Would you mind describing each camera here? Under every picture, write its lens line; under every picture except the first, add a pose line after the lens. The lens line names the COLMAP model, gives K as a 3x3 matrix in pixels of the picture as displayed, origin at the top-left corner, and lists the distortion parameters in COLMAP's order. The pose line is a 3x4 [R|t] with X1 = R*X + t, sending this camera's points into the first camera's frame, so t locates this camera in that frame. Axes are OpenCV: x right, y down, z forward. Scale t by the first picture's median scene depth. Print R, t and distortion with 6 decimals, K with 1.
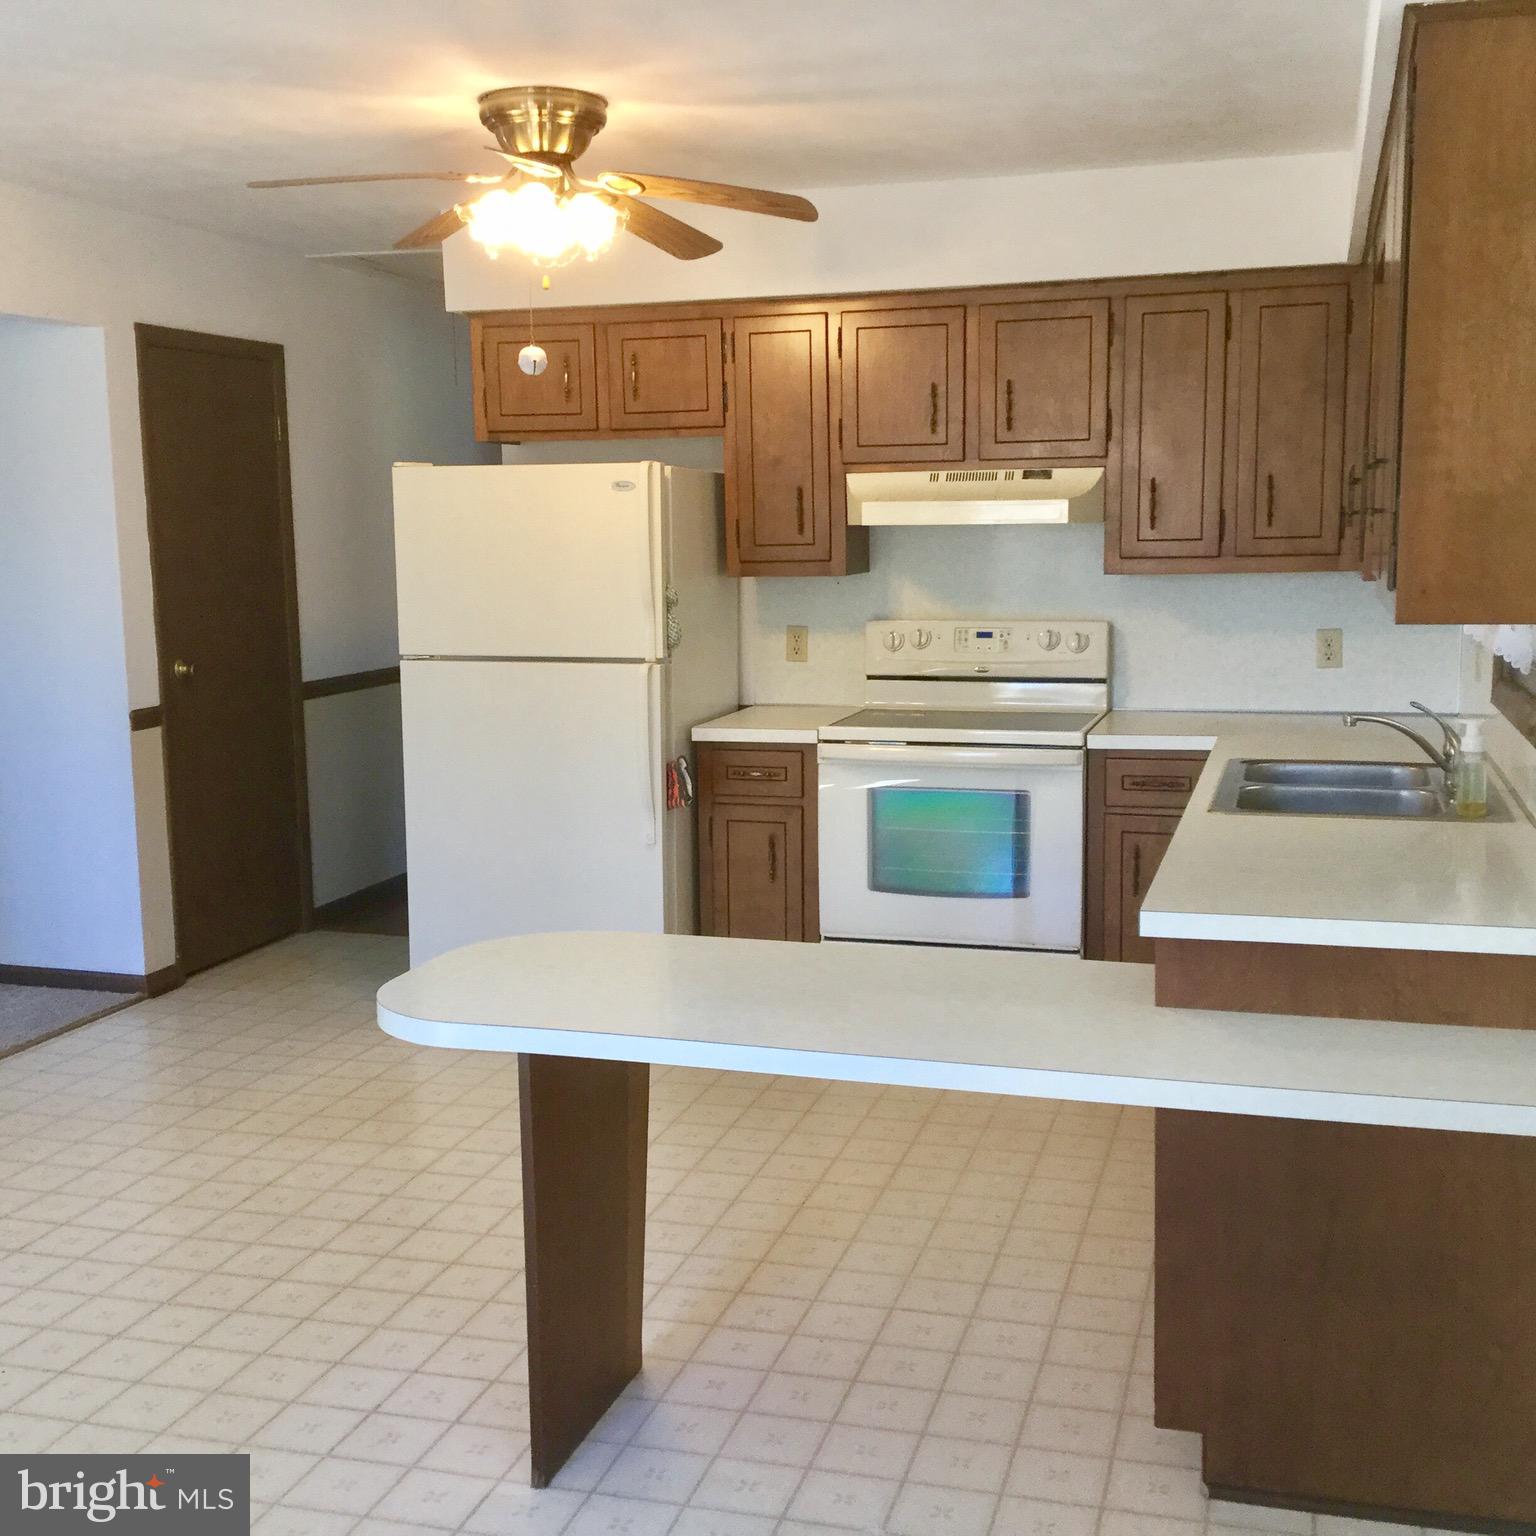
lens RADIAL K [[1813.7, 0, 772.4], [0, 1813.7, 769.1], [0, 0, 1]] dist [0.076222, 0.000000]
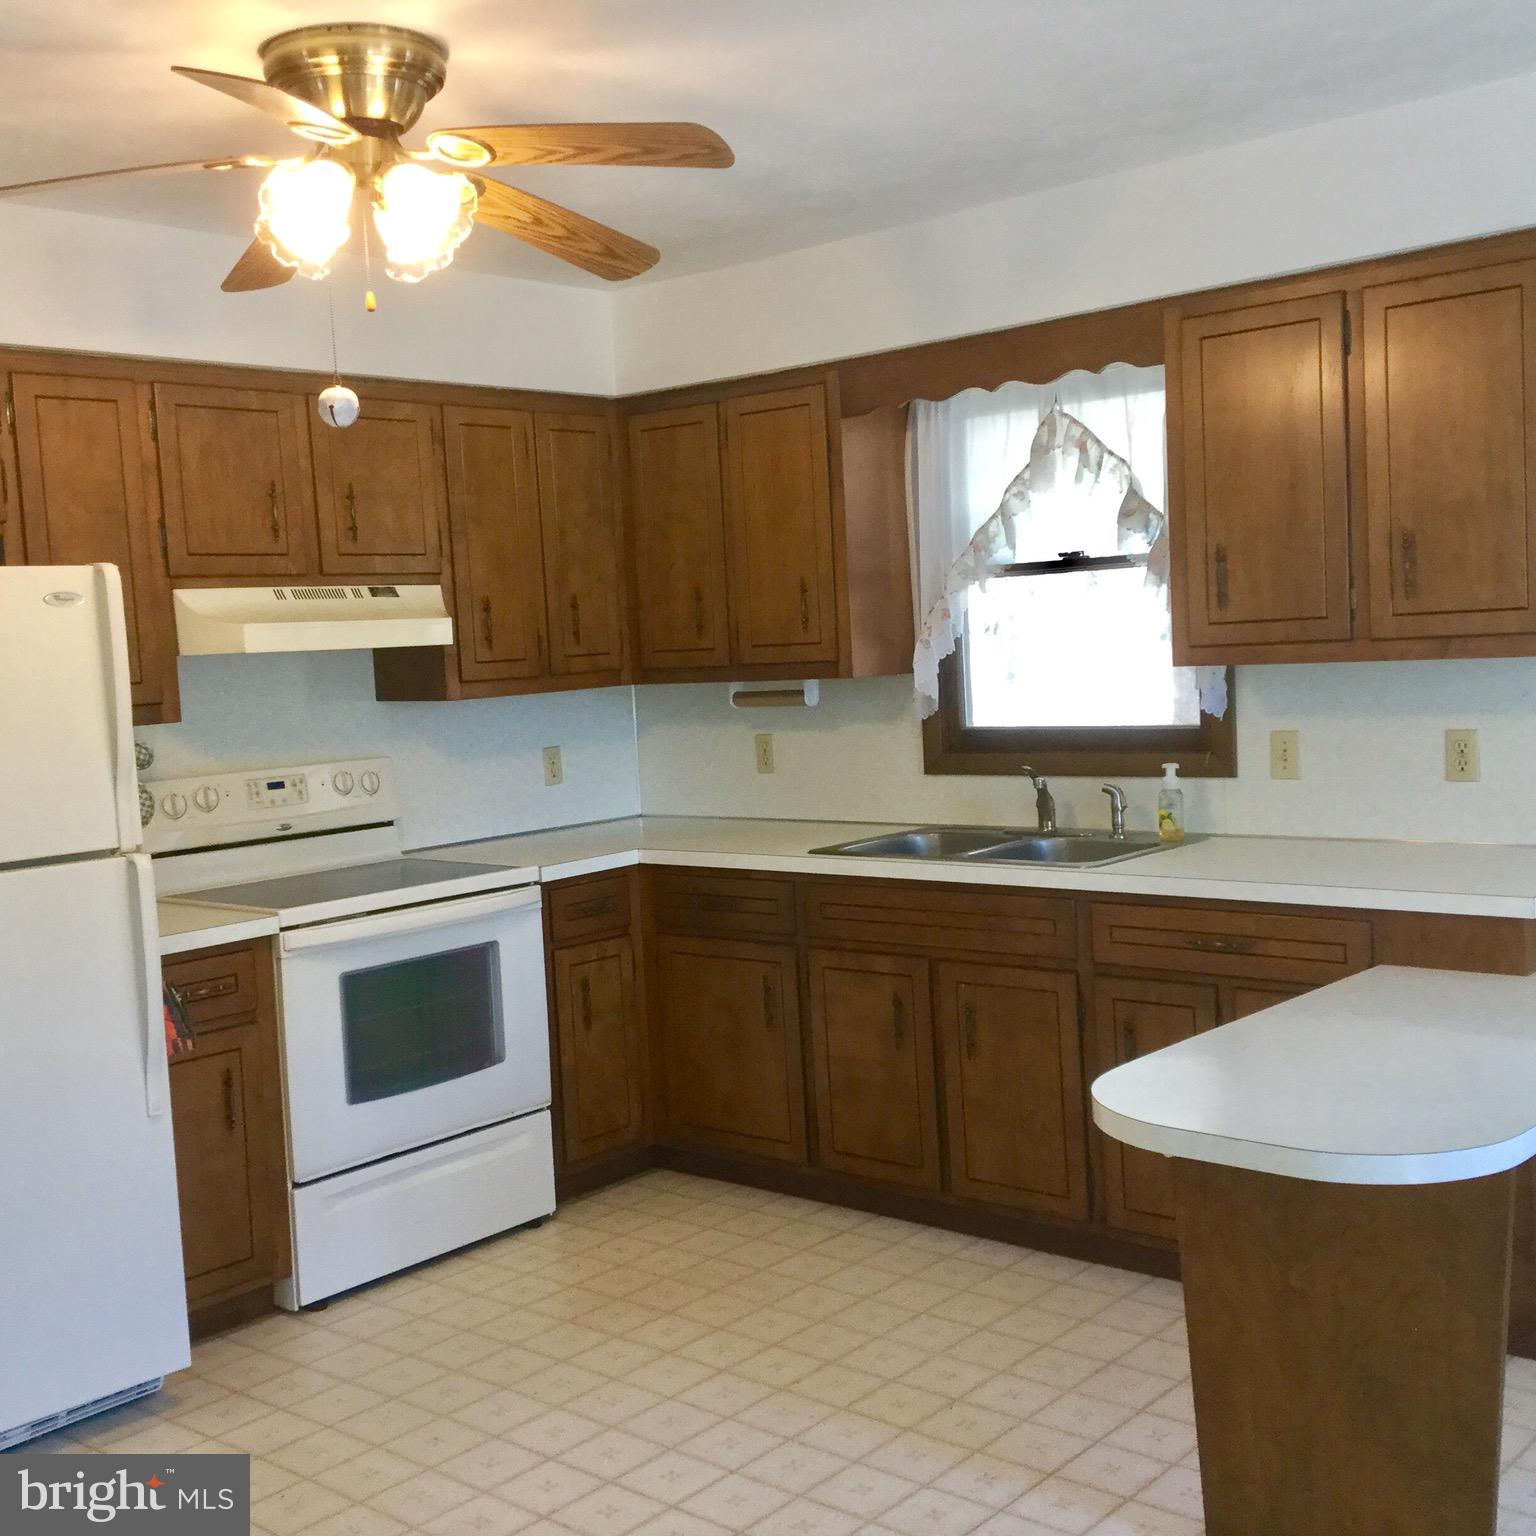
lens RADIAL K [[1813.7, 0, 769.4], [0, 1813.7, 771.4], [0, 0, 1]] dist [0.076222, 0.000000]
pose [[0.418705, -0.080533, 0.904544, -0.580828], [0.167716, 0.985783, 0.010132, -0.054507], [-0.892501, 0.147464, 0.426259, 0.474832]]
